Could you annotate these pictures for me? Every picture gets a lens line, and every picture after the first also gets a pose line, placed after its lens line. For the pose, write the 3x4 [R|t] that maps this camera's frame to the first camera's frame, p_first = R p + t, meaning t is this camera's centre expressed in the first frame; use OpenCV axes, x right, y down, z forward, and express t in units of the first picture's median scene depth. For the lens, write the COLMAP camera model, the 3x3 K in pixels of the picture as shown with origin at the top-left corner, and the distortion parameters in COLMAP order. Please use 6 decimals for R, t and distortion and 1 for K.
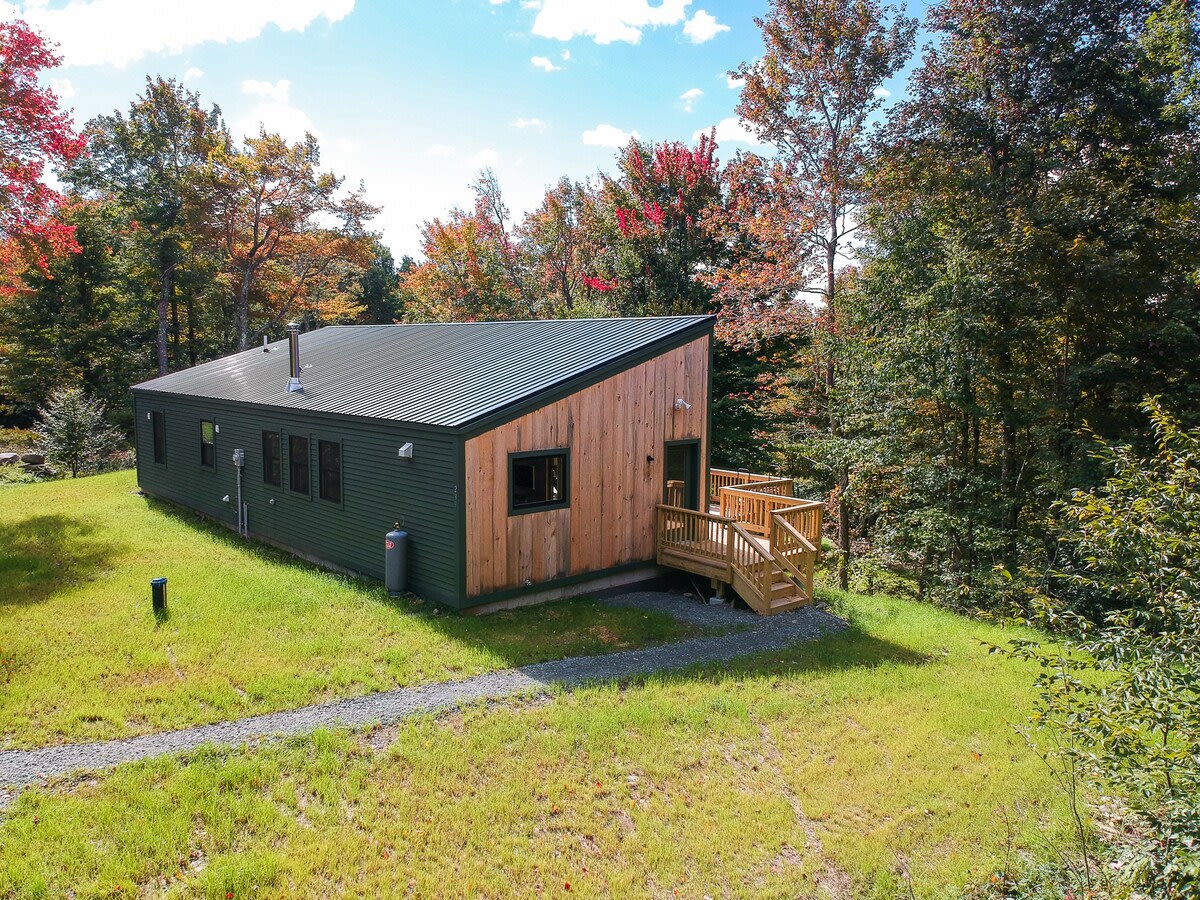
lens RADIAL K [[901.1, 0, 592.8], [0, 901.1, 454.8], [0, 0, 1]] dist [0.111994, -0.254721]
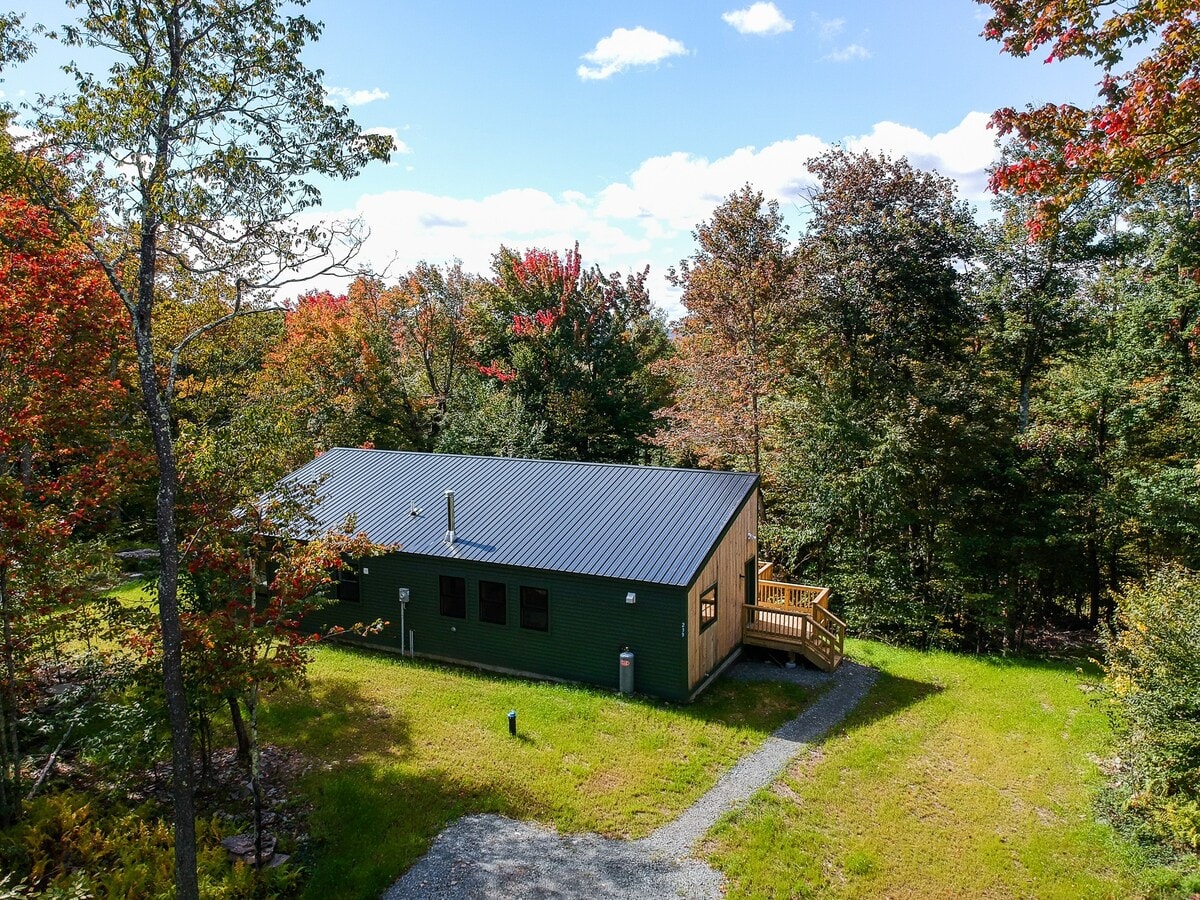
lens RADIAL K [[901.1, 0, 592.8], [0, 901.1, 454.8], [0, 0, 1]] dist [0.111994, -0.254721]
pose [[0.934801, -0.062071, 0.349705, -0.721025], [0.056914, 0.998066, 0.025014, -0.263966], [-0.350582, -0.003480, 0.936526, -0.355304]]
